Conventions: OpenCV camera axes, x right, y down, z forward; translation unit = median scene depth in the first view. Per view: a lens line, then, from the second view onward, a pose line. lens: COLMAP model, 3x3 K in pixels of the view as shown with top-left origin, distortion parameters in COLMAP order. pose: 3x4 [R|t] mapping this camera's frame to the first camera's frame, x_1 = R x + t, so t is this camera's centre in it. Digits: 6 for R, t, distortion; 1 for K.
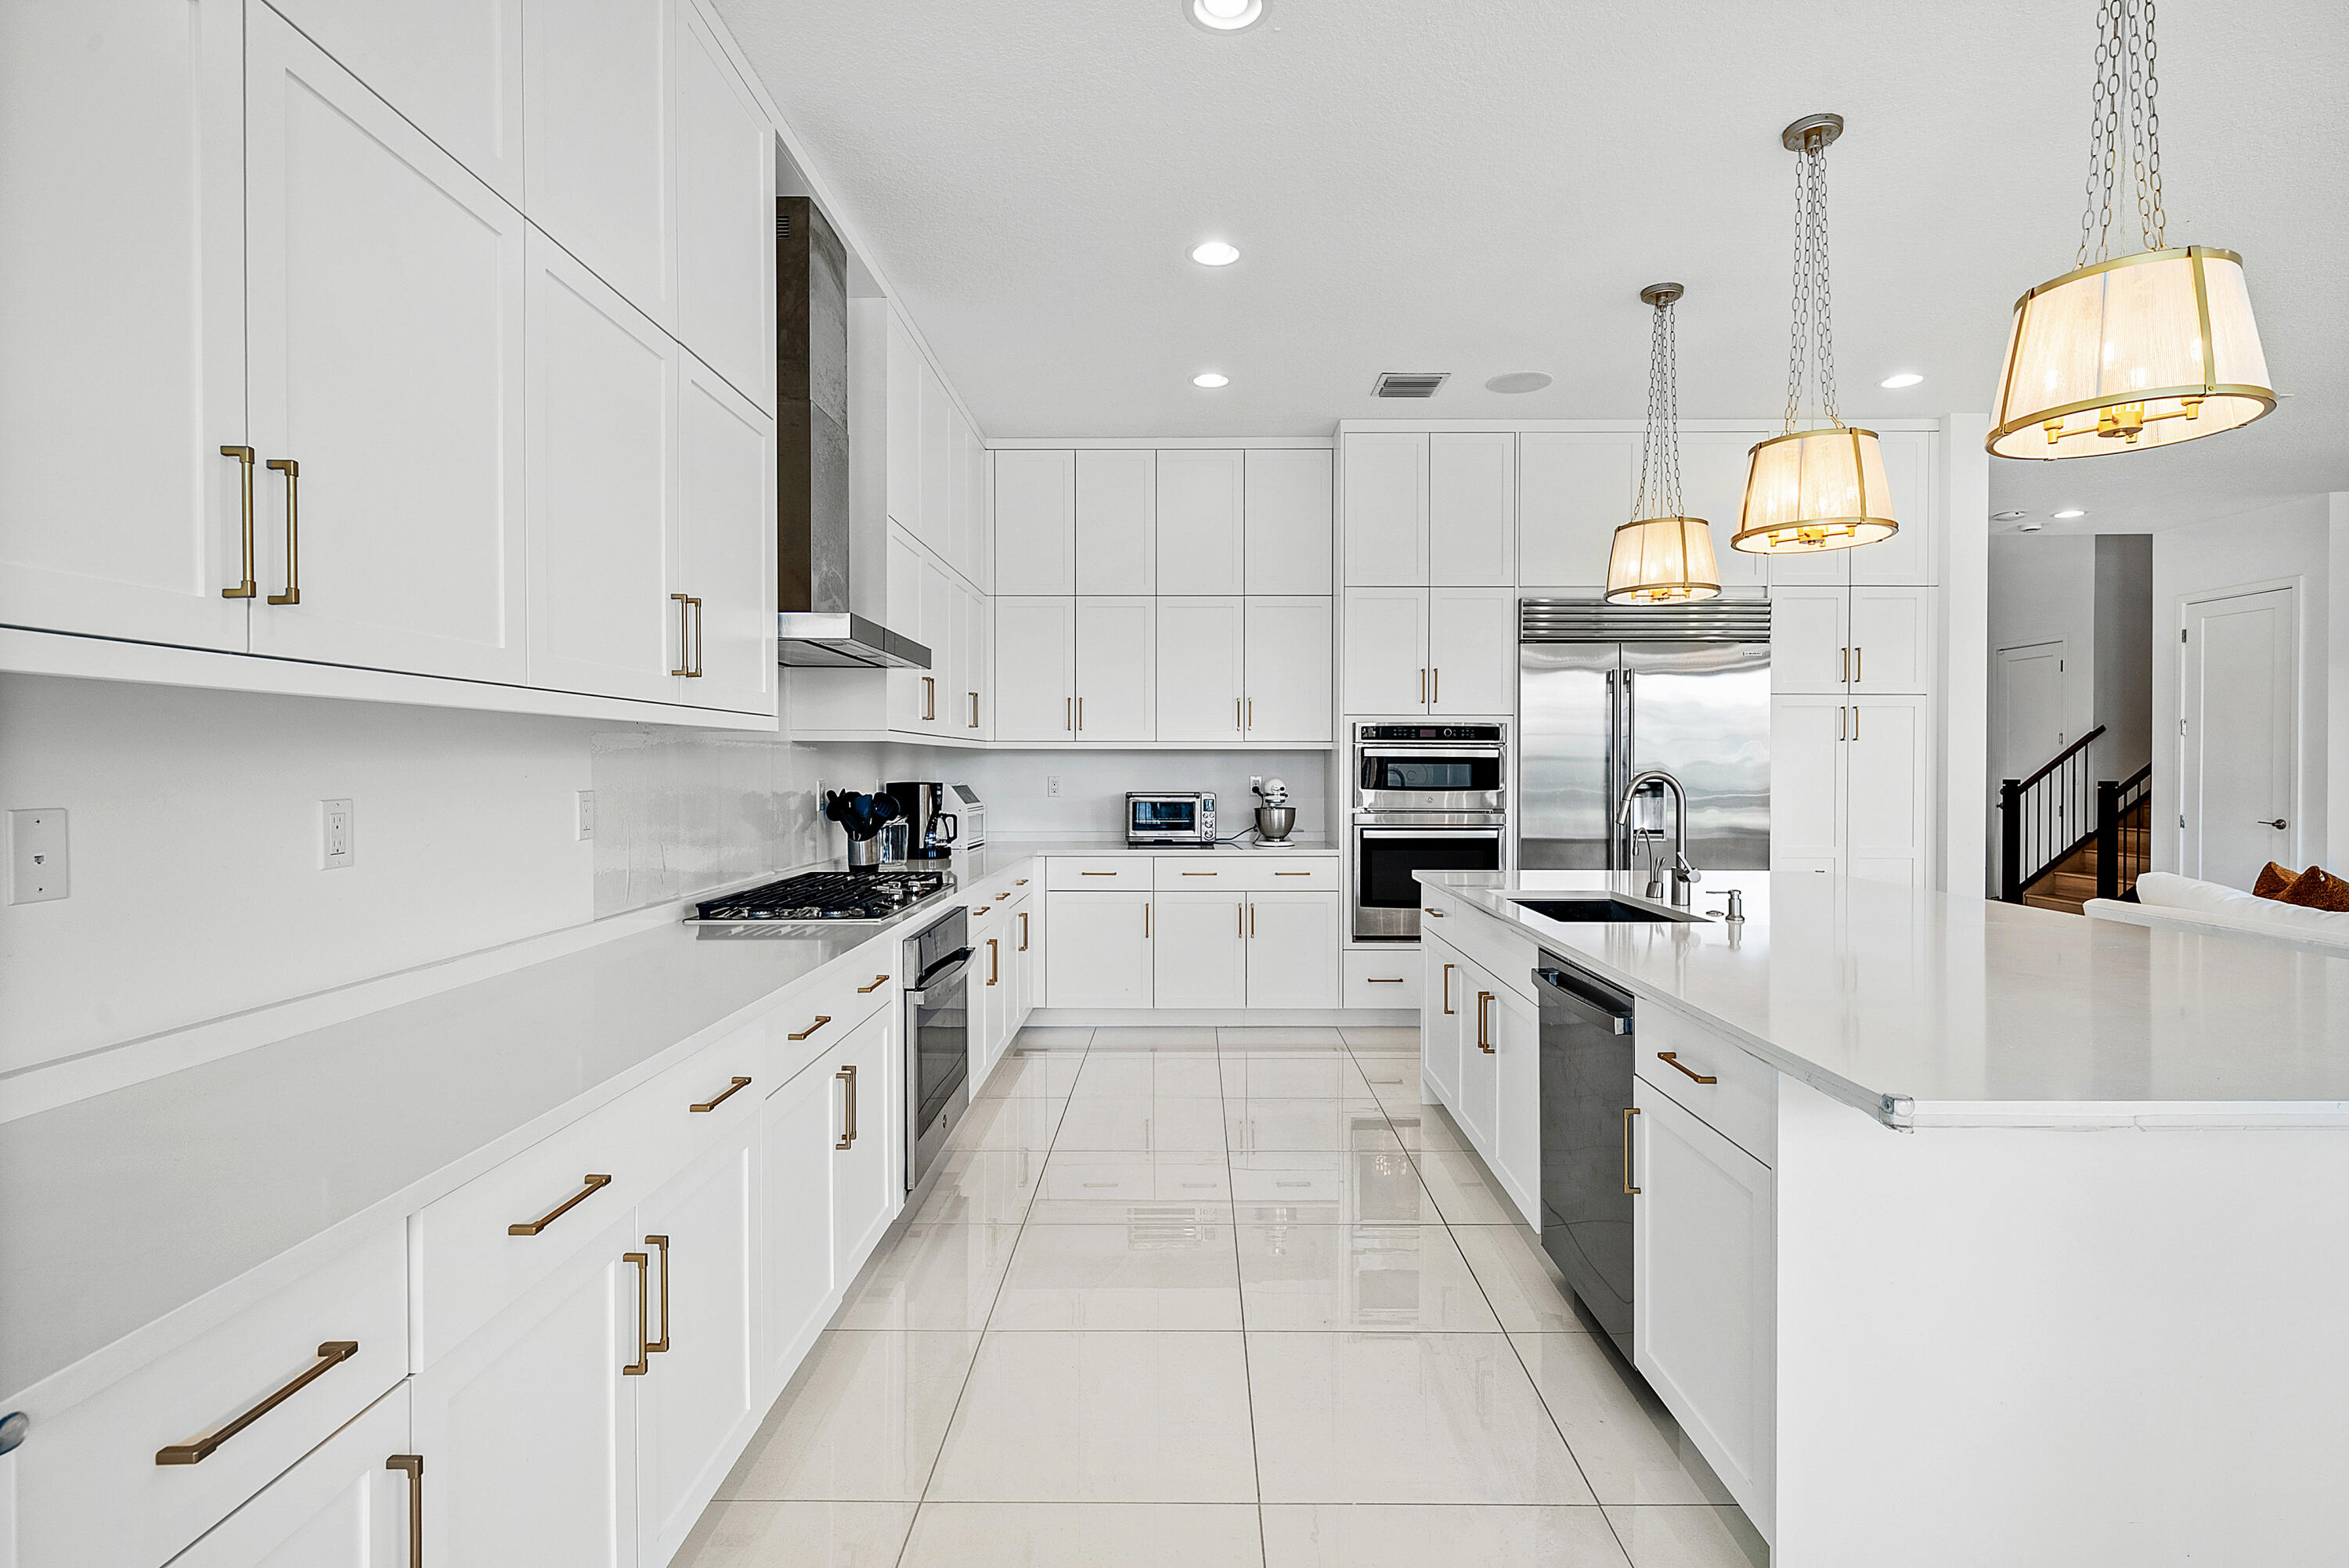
lens RADIAL K [[1132.4, 0, 1162.5], [0, 1132.4, 776.9], [0, 0, 1]] dist [-0.001257, -0.000470]
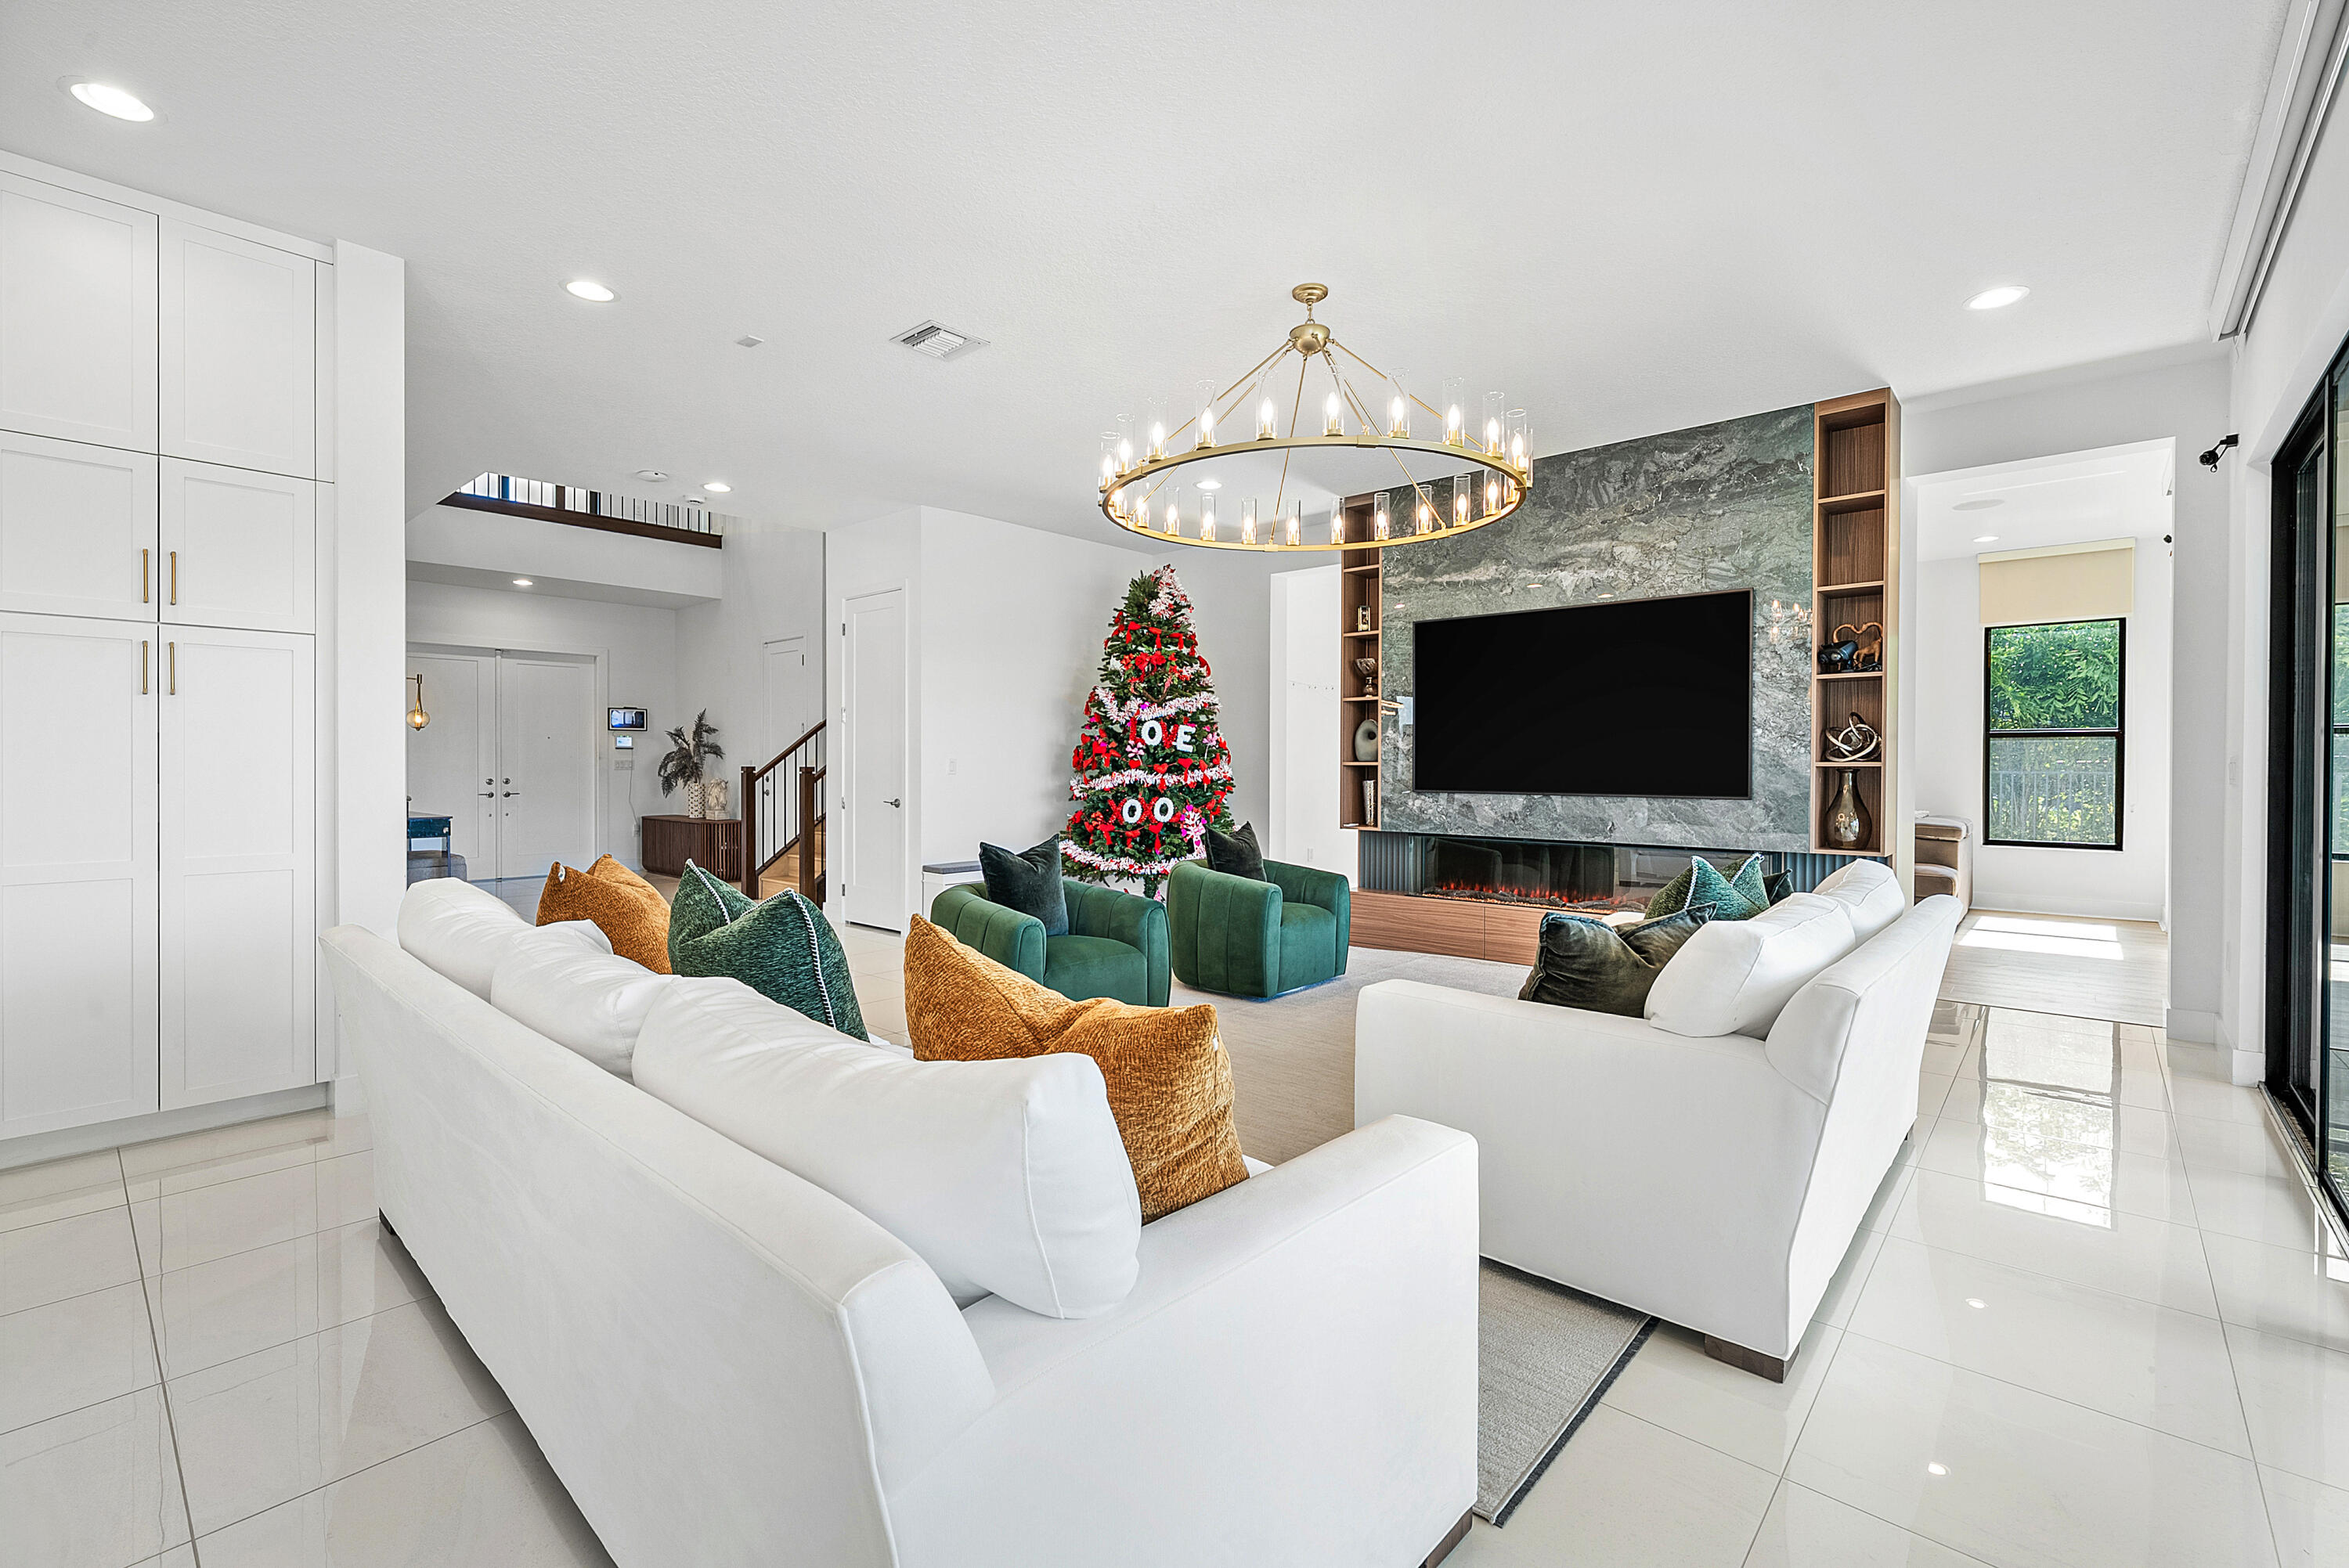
lens RADIAL K [[1016.4, 0, 1170.8], [0, 1016.4, 766.8], [0, 0, 1]] dist [-0.005769, 0.001317]
pose [[0.662067, -0.002276, 0.749441, 0.559393], [0.007169, 0.999969, -0.003297, 0.014445], [-0.749410, 0.007556, 0.662063, 0.193570]]
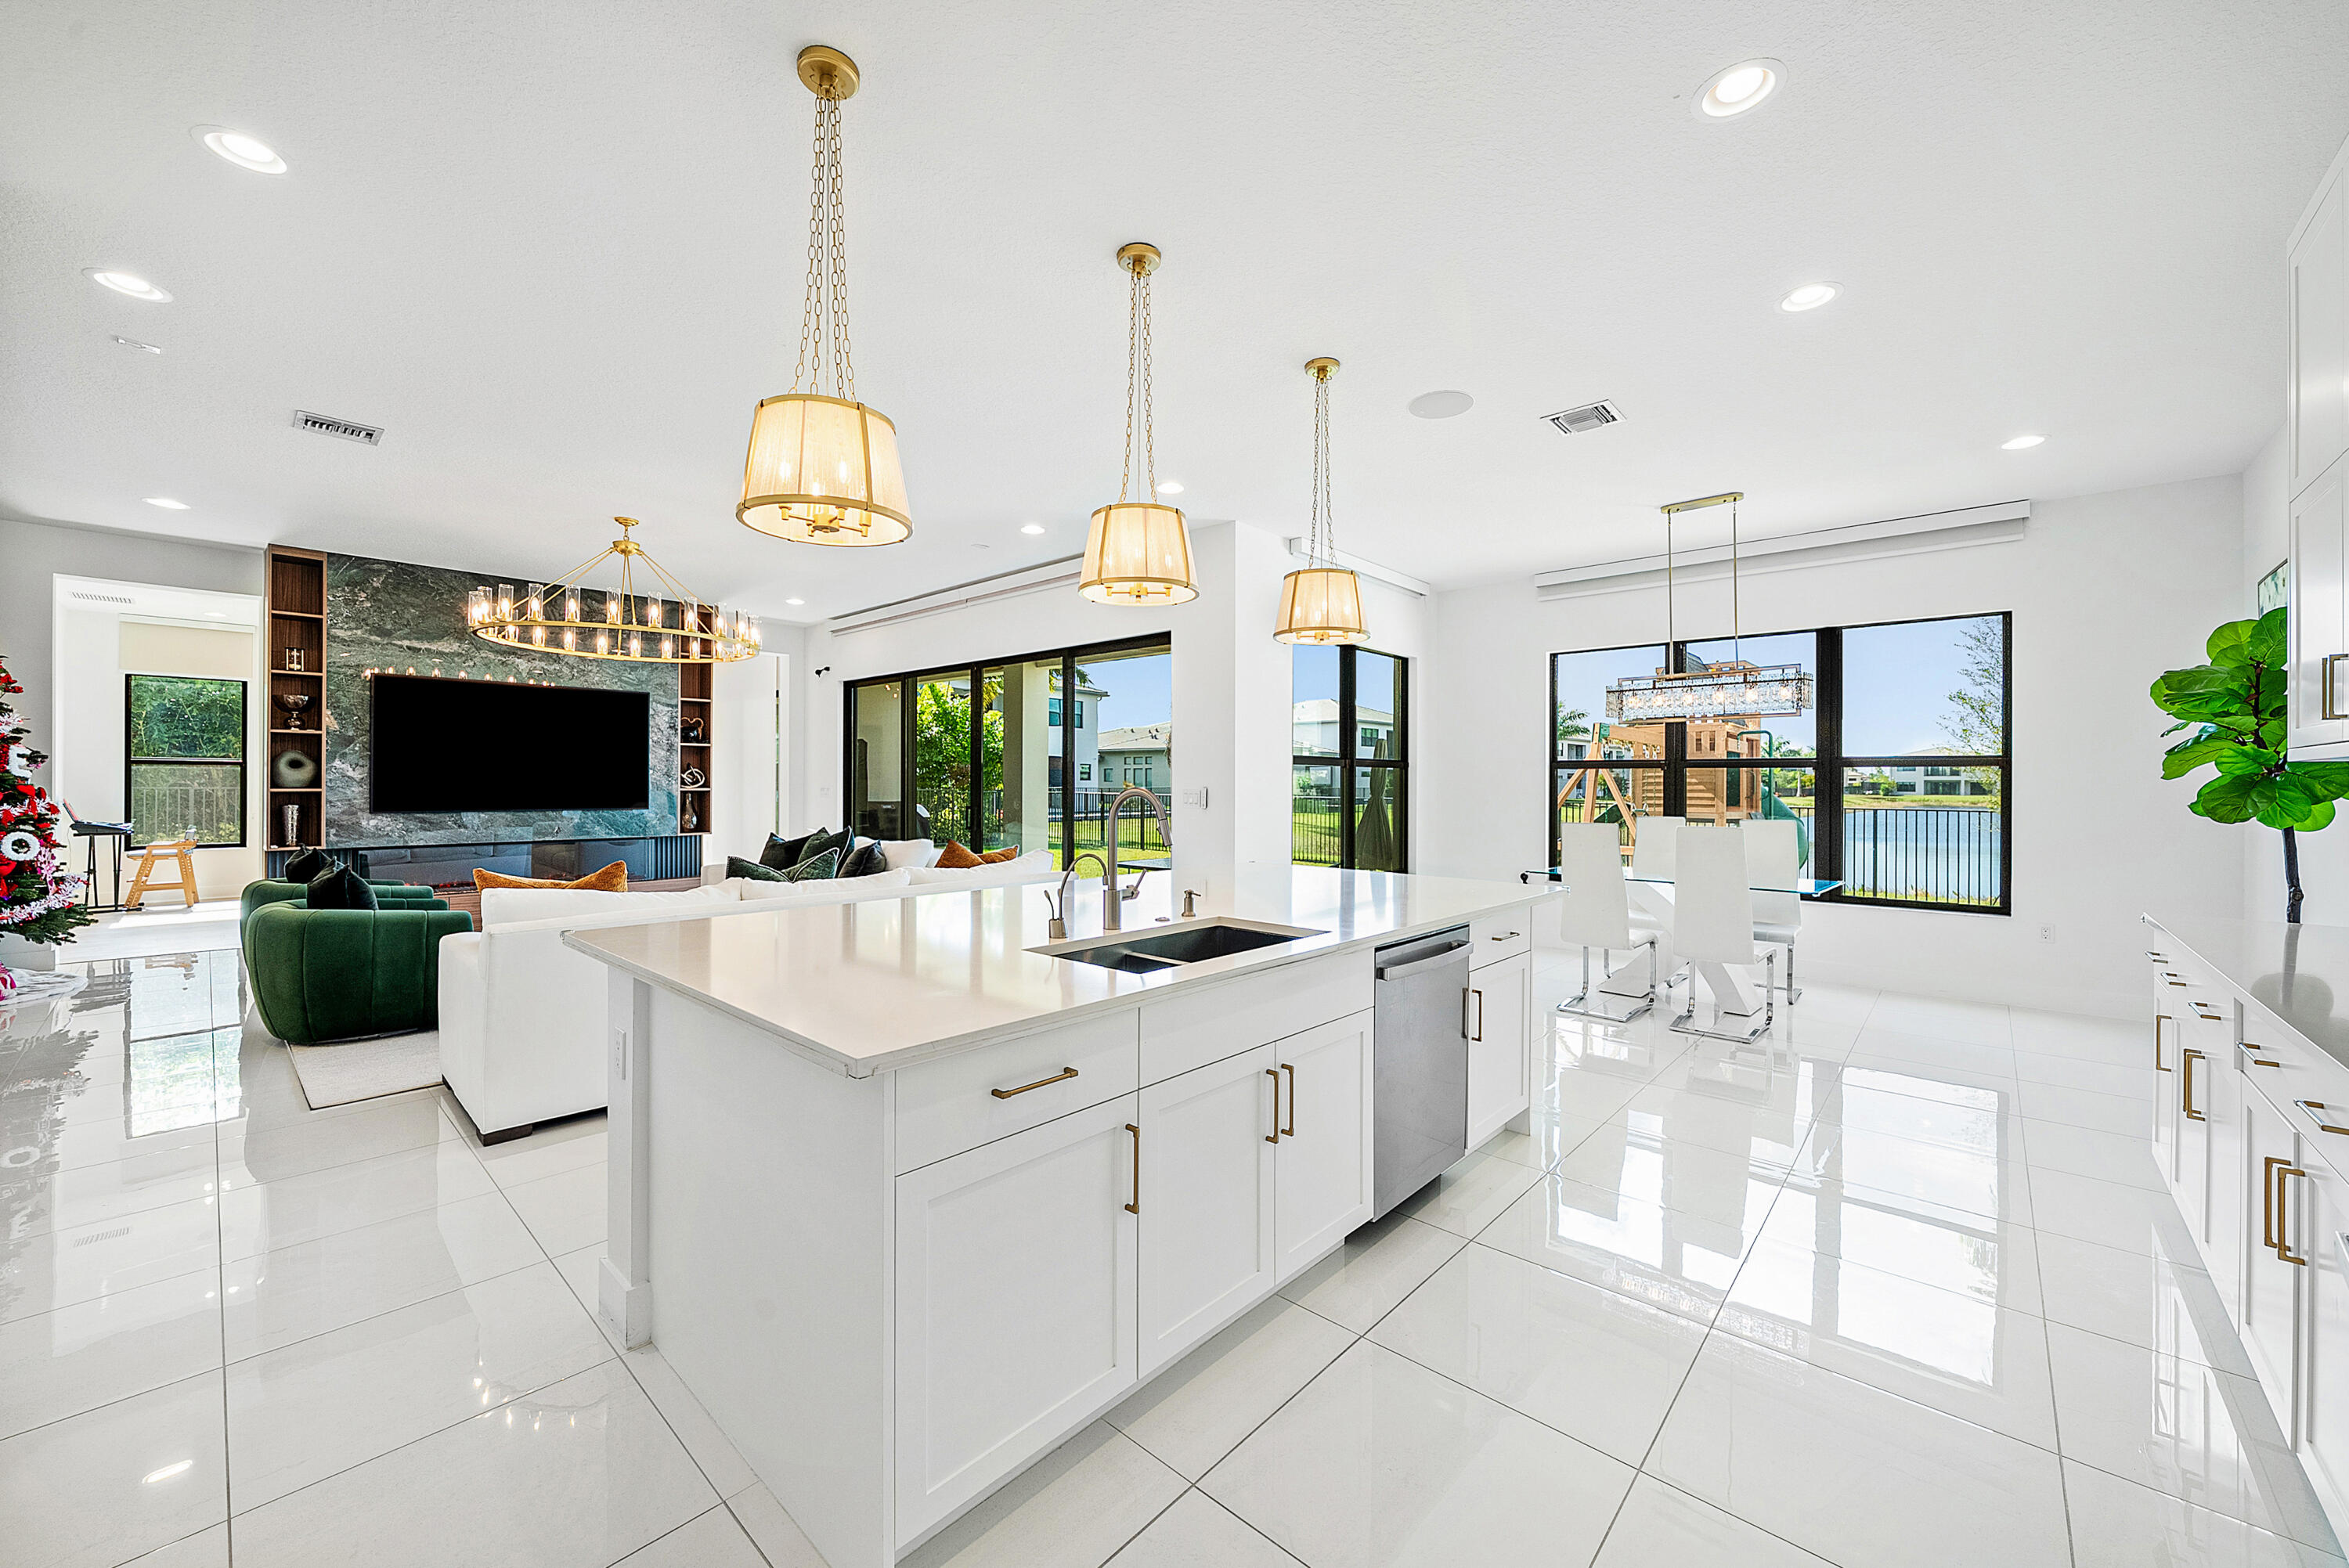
lens RADIAL K [[870.9, 0, 1181.7], [0, 870.9, 755.5], [0, 0, 1]] dist [-0.004982, -0.000474]
pose [[-0.747773, 0.015463, 0.663775, -0.031836], [0.001050, 0.999755, -0.022107, -0.010990], [-0.663954, -0.015834, -0.747606, 0.915477]]
